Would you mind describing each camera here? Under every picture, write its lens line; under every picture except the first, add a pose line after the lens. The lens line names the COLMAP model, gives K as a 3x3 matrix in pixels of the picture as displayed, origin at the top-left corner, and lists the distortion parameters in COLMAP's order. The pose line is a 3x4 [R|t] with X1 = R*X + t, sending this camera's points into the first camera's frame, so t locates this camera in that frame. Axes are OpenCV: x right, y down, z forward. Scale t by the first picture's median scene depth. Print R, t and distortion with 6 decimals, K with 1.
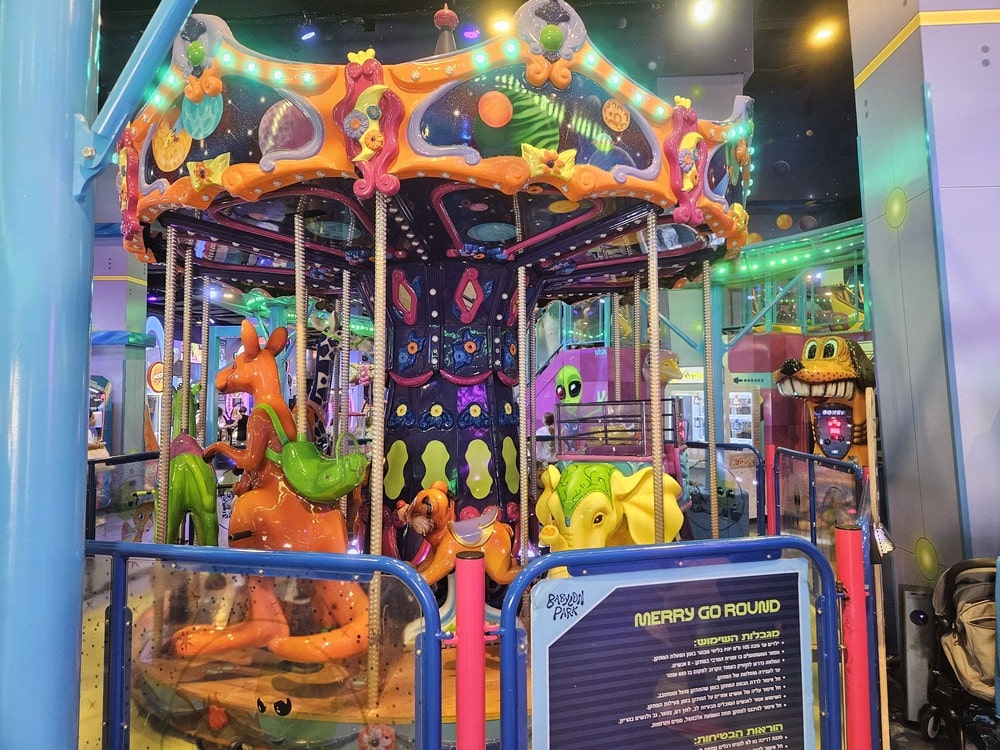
lens RADIAL K [[675.3, 0, 500.5], [0, 675.3, 366.4], [0, 0, 1]] dist [0.028018, -0.006232]
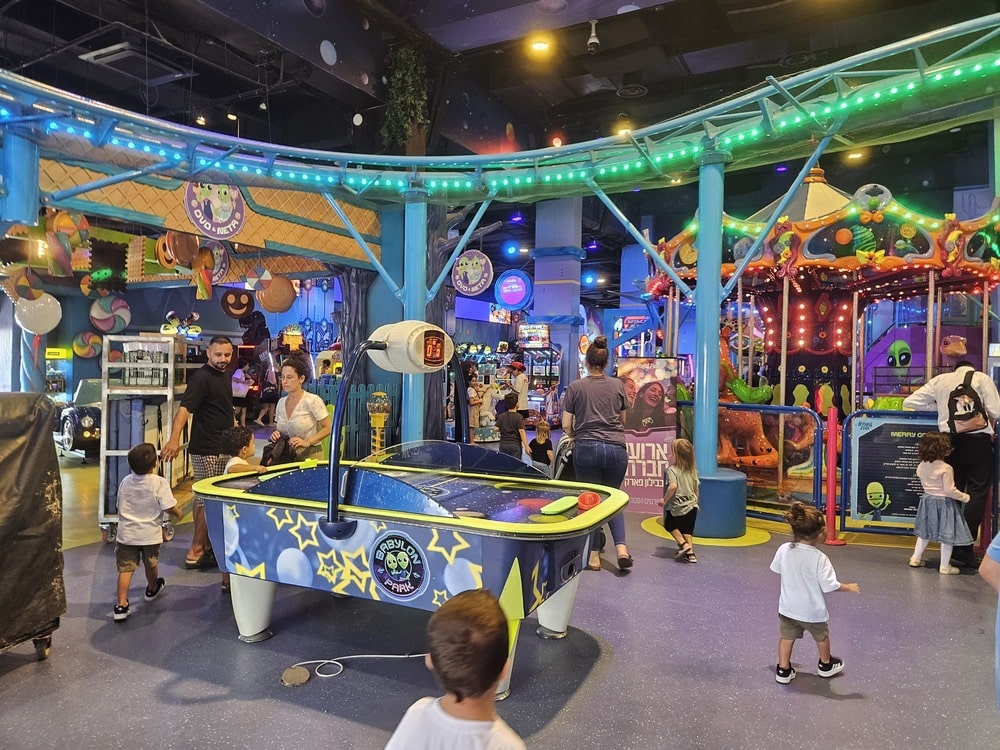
lens RADIAL K [[675.3, 0, 500.5], [0, 675.3, 366.4], [0, 0, 1]] dist [0.028018, -0.006232]
pose [[0.898529, 0.027829, -0.438031, -0.030324], [-0.005099, 0.998582, 0.052983, -0.053473], [0.438884, -0.045374, 0.897397, -1.551397]]
